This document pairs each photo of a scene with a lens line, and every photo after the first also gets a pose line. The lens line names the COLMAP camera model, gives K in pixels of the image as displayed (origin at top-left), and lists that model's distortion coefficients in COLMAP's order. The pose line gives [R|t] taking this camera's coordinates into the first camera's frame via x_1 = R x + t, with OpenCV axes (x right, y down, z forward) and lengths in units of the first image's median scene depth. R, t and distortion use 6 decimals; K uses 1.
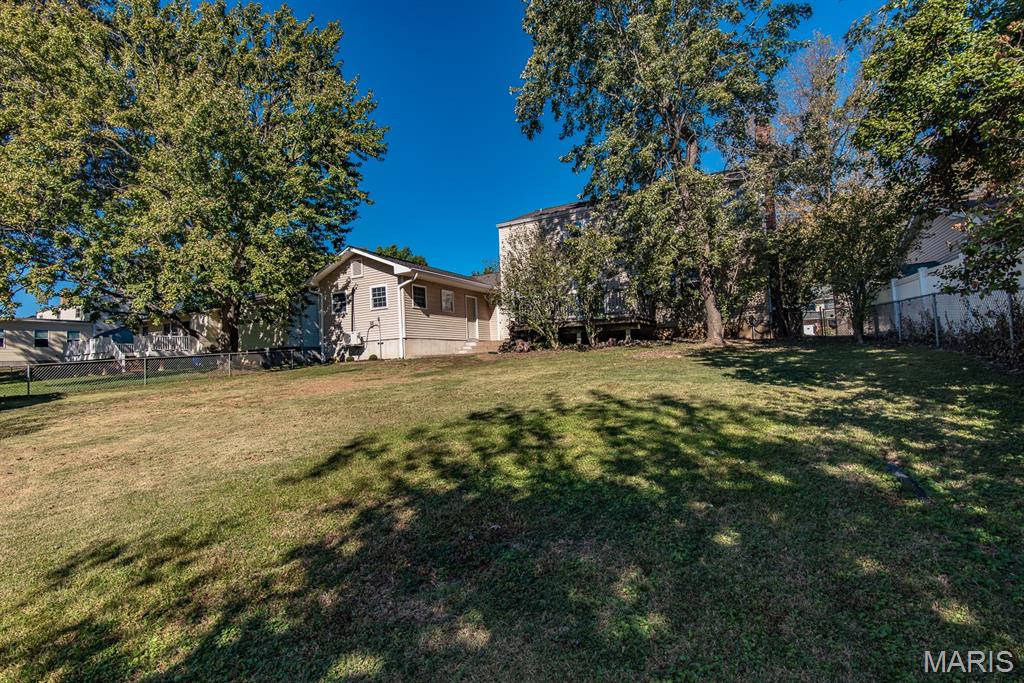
lens RADIAL K [[471.6, 0, 509.4], [0, 471.6, 332.2], [0, 0, 1]] dist [0.004602, -0.001315]
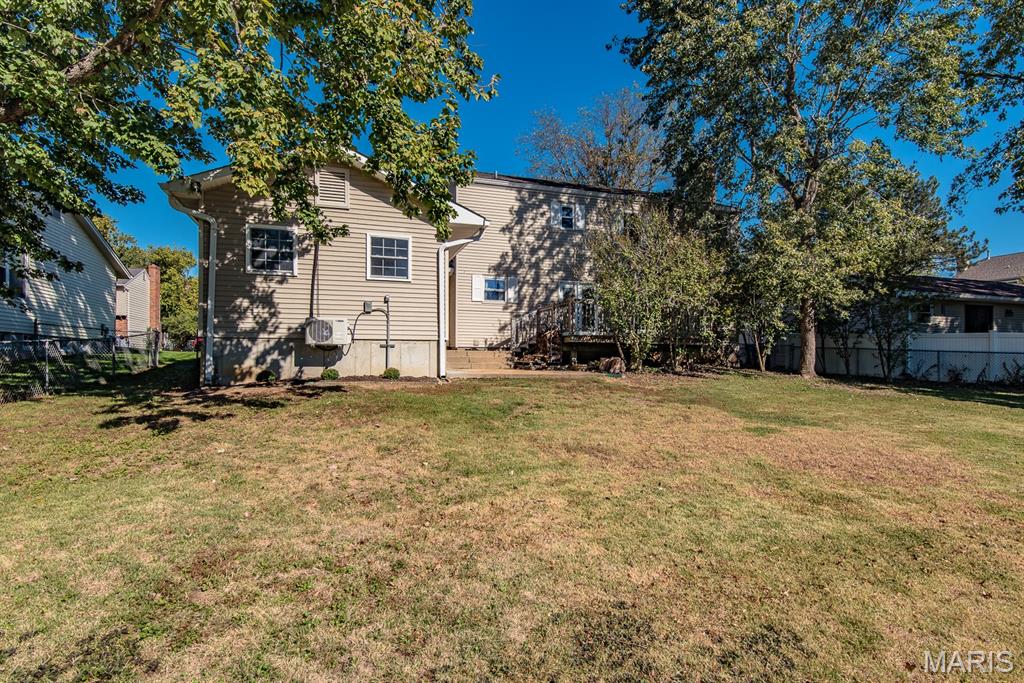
lens RADIAL K [[531.5, 0, 505.1], [0, 531.5, 345.4], [0, 0, 1]] dist [-0.000061, -0.000002]
pose [[0.690422, 0.068734, 0.720134, -0.592588], [-0.082093, 0.996490, -0.016405, 0.021211], [-0.718734, -0.047791, 0.693641, 0.490193]]
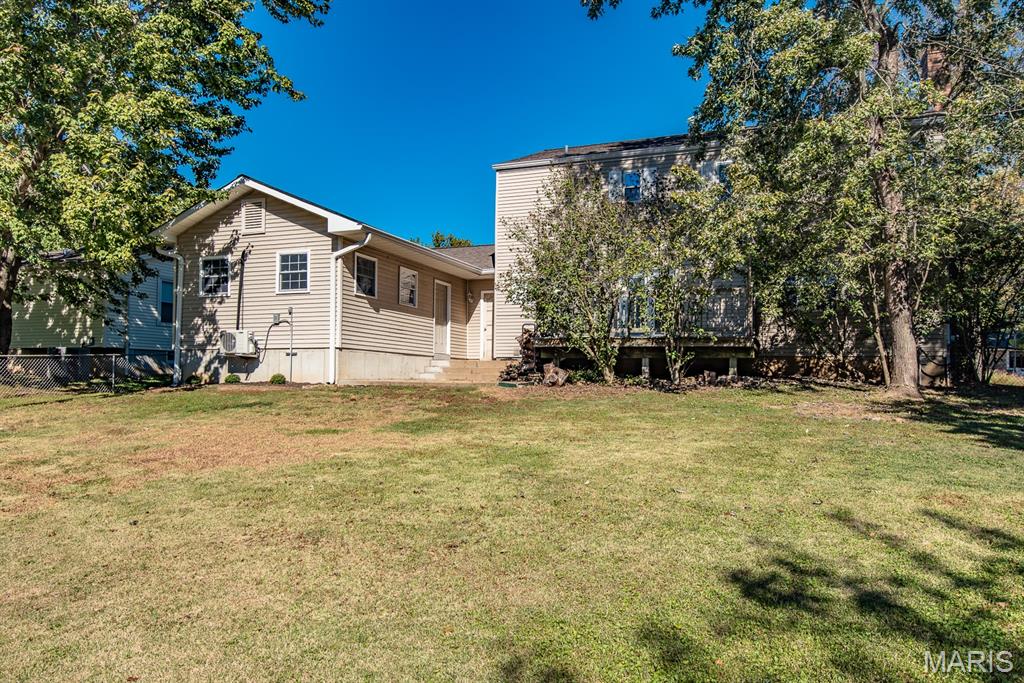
lens RADIAL K [[700.1, 0, 517.4], [0, 700.1, 347.3], [0, 0, 1]] dist [0.007093, -0.006137]
pose [[0.989444, 0.062349, 0.130818, -0.115181], [-0.063363, 0.997984, 0.003606, -0.004606], [-0.130329, -0.011857, 0.991400, 0.140044]]
